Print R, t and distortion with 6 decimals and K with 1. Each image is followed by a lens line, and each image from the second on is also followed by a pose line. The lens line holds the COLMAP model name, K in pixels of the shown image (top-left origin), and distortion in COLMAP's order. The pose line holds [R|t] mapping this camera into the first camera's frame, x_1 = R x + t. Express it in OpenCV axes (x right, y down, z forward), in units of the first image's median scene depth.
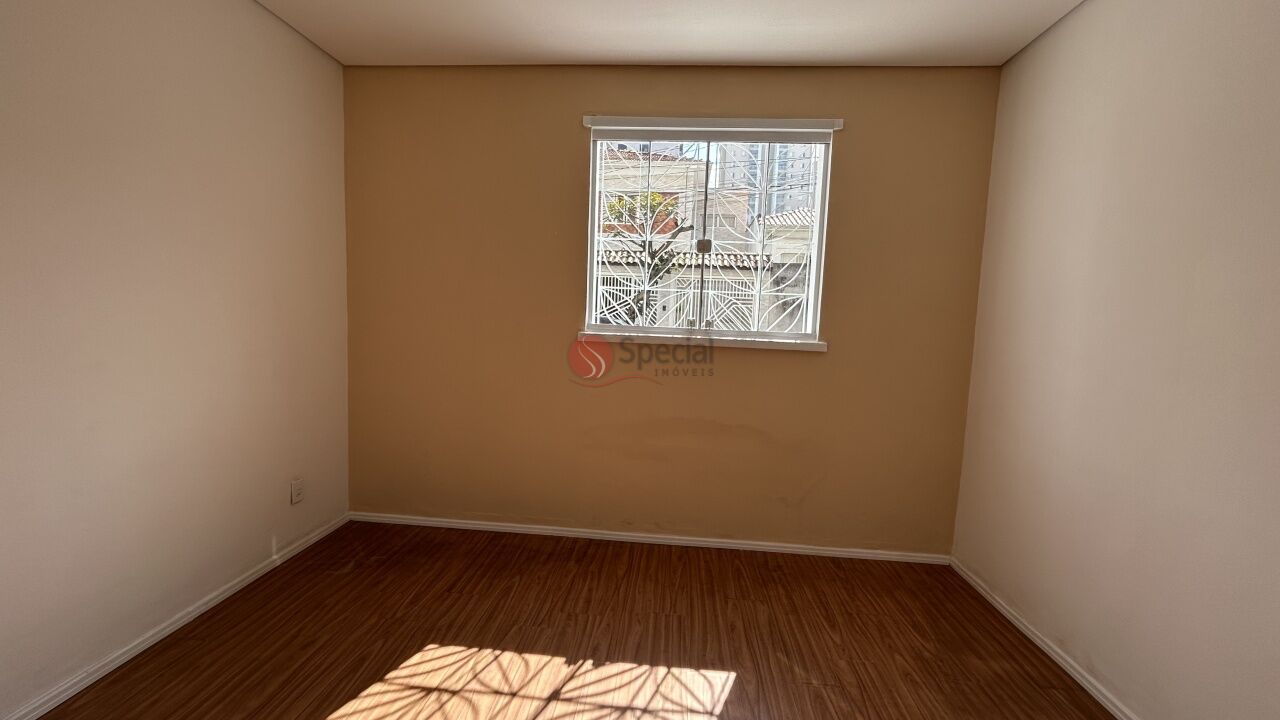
lens RADIAL K [[519.0, 0, 640.0], [0, 519.0, 361.4], [0, 0, 1]] dist [-0.003565, 0.000444]
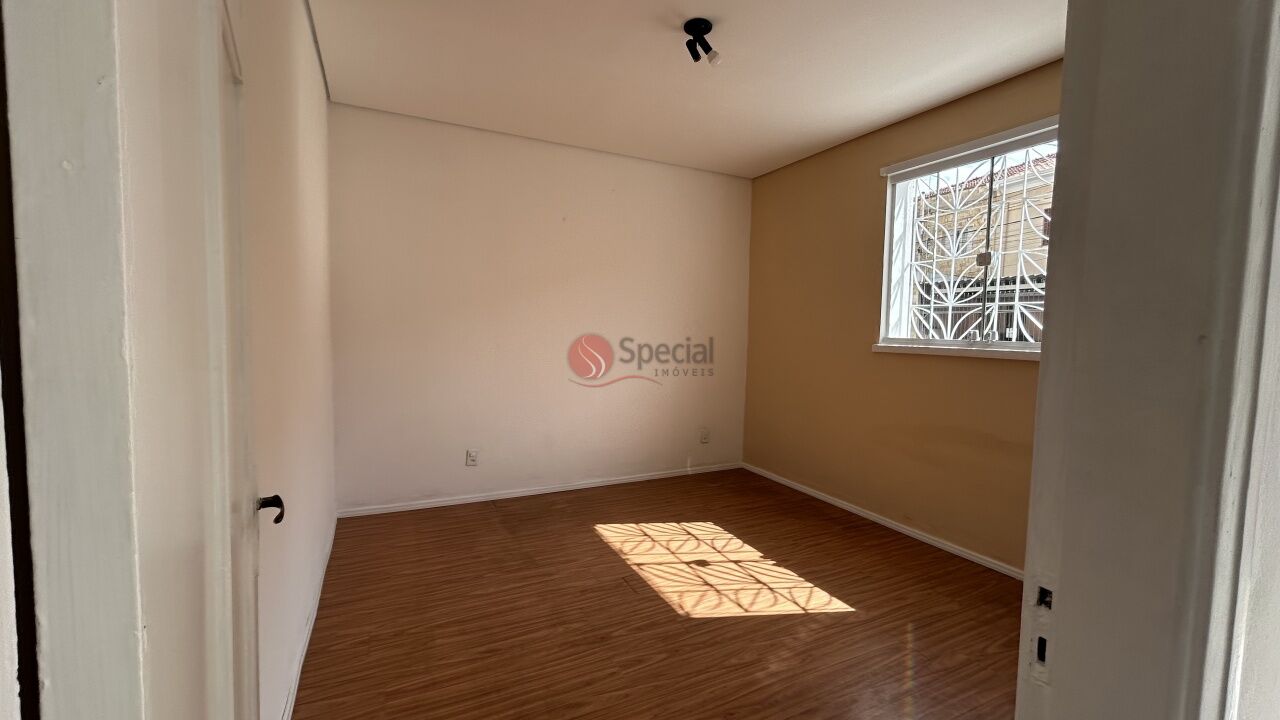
lens RADIAL K [[519.0, 0, 640.0], [0, 519.0, 361.4], [0, 0, 1]] dist [-0.003565, 0.000444]
pose [[0.516381, 0.026457, -0.855950, 0.783087], [-0.078993, 0.996733, -0.016847, 0.056754], [0.852708, 0.076313, 0.516783, -0.101783]]
